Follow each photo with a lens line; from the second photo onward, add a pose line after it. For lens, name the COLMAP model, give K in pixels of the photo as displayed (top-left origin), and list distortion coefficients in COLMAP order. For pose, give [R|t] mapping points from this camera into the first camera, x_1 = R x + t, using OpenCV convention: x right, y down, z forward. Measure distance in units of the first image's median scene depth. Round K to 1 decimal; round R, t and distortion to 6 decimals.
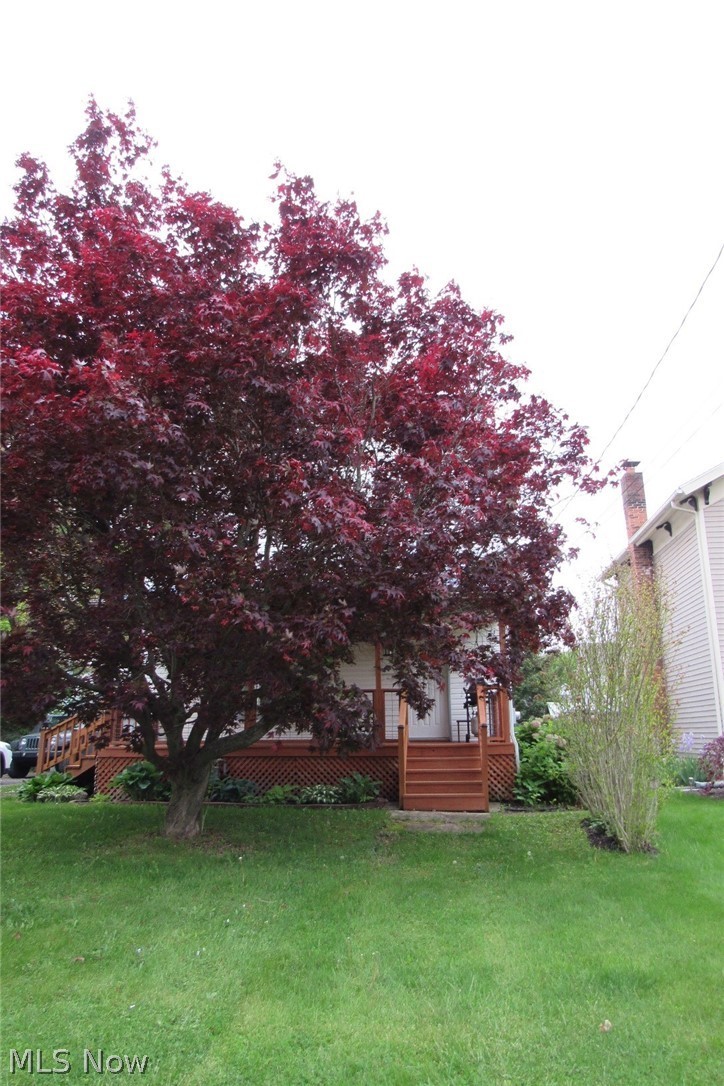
lens RADIAL K [[763.1, 0, 362.0], [0, 763.1, 543.0], [0, 0, 1]] dist [-0.112498, 0.000589]
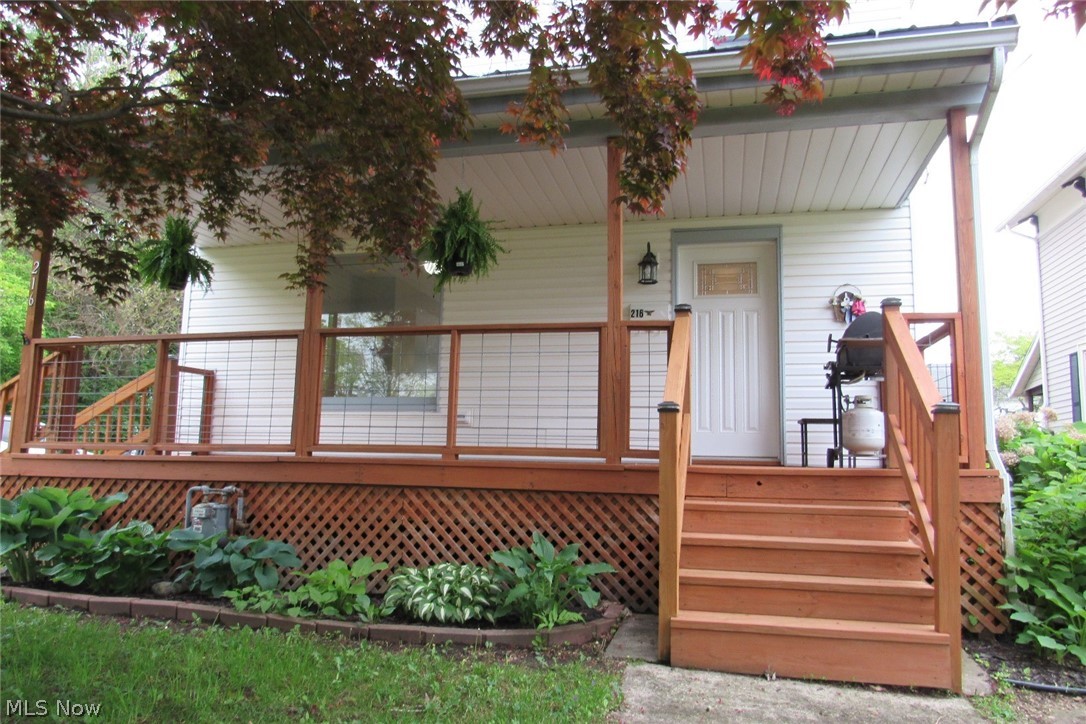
lens RADIAL K [[775.9, 0, 543.0], [0, 775.9, 362.0], [0, 0, 1]] dist [-0.025759, 0.003145]
pose [[0.991498, 0.015450, -0.129205, 0.037804], [-0.001049, 0.993843, 0.110793, 0.173187], [0.130121, -0.109716, 0.985409, 0.617131]]
